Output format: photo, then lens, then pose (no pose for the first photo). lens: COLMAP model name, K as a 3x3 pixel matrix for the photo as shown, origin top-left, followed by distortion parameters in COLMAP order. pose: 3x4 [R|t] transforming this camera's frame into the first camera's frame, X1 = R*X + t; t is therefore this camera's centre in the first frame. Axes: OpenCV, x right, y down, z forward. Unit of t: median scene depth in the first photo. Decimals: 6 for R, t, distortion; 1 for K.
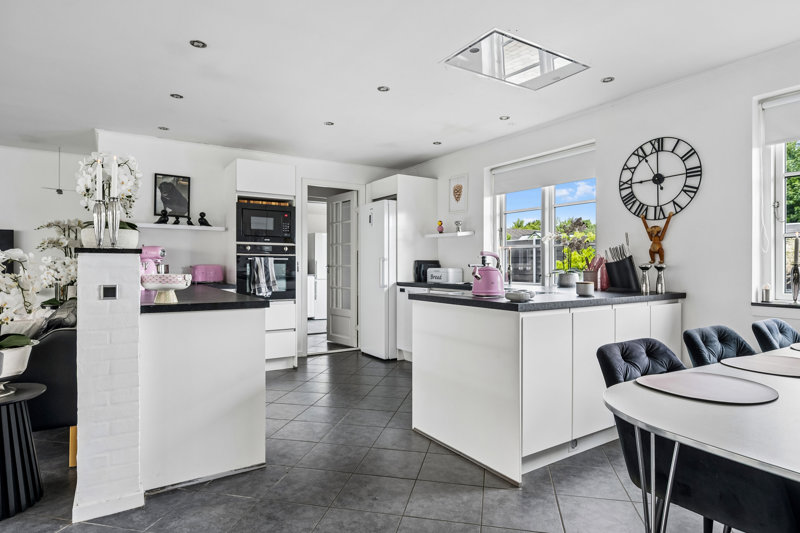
lens RADIAL K [[445.1, 0, 400.0], [0, 445.1, 266.5], [0, 0, 1]] dist [-0.004398, -0.000821]
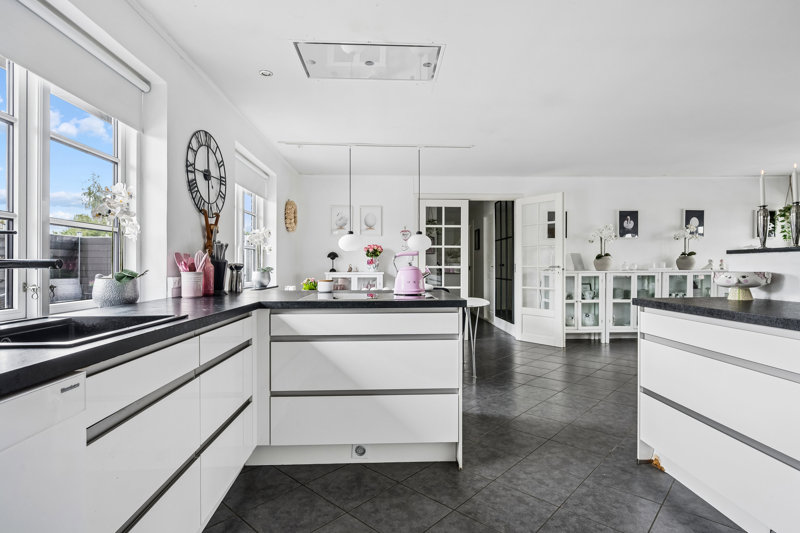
lens RADIAL K [[419.1, 0, 400.0], [0, 419.1, 266.5], [0, 0, 1]] dist [0.000264, 0.000046]
pose [[-0.863162, -0.003393, 0.504915, -0.168580], [0.000320, 0.999974, 0.007267, -0.004719], [-0.504927, 0.006434, -0.863138, 1.121187]]
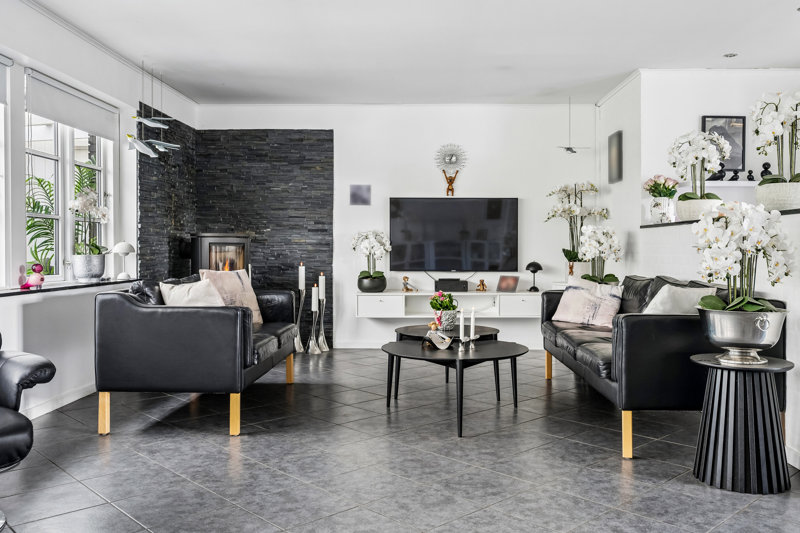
lens RADIAL K [[683.7, 0, 412.4], [0, 683.7, 252.2], [0, 0, 1]] dist [0.001858, 0.000103]
pose [[0.831705, 0.002554, -0.555211, -0.318686], [-0.002023, 0.999997, 0.001570, 0.026433], [0.555213, -0.000182, 0.831708, -0.272697]]
